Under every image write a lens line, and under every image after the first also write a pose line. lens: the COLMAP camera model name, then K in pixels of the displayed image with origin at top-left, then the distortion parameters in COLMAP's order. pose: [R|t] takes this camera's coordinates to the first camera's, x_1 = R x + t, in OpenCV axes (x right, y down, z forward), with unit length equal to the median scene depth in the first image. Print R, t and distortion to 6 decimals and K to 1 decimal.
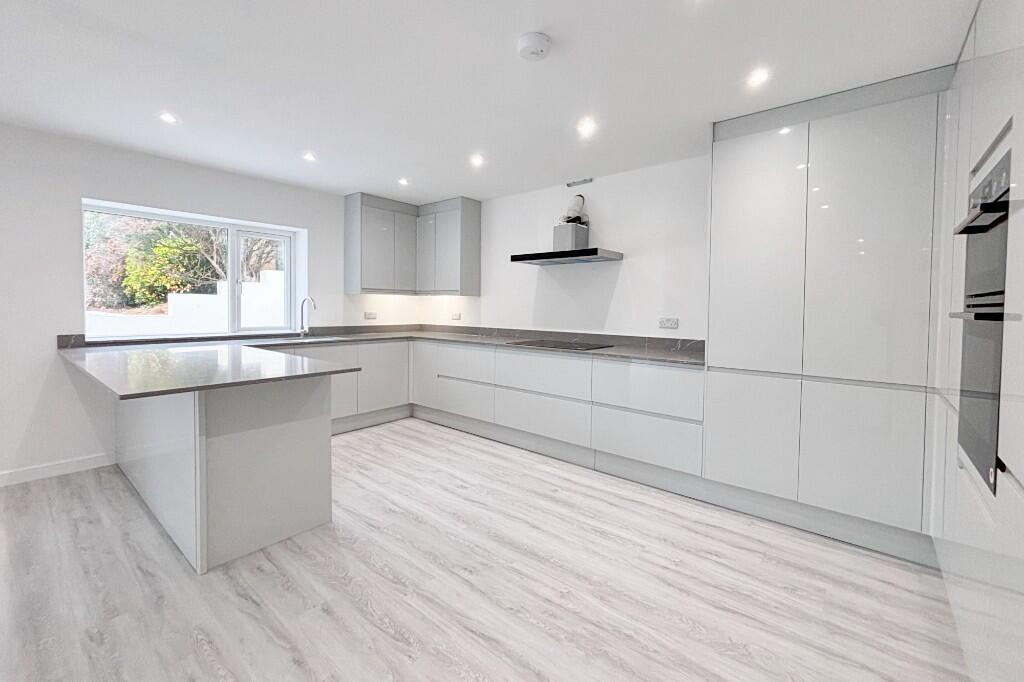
lens RADIAL K [[426.0, 0, 510.7], [0, 426.0, 319.3], [0, 0, 1]] dist [-0.000230, 0.000076]
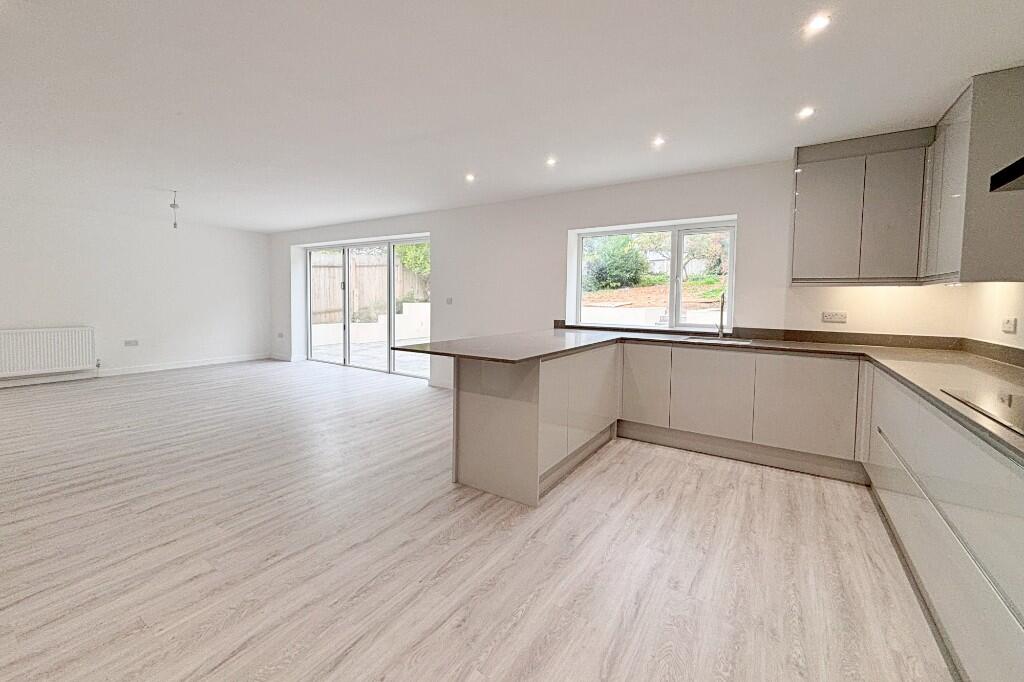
lens RADIAL K [[411.8, 0, 510.4], [0, 411.8, 318.7], [0, 0, 1]] dist [0.000981, 0.000392]
pose [[0.115844, 0.039437, -0.992484, 0.371371], [-0.041512, 0.998531, 0.034832, -0.011697], [0.992400, 0.037165, 0.117311, 0.546791]]
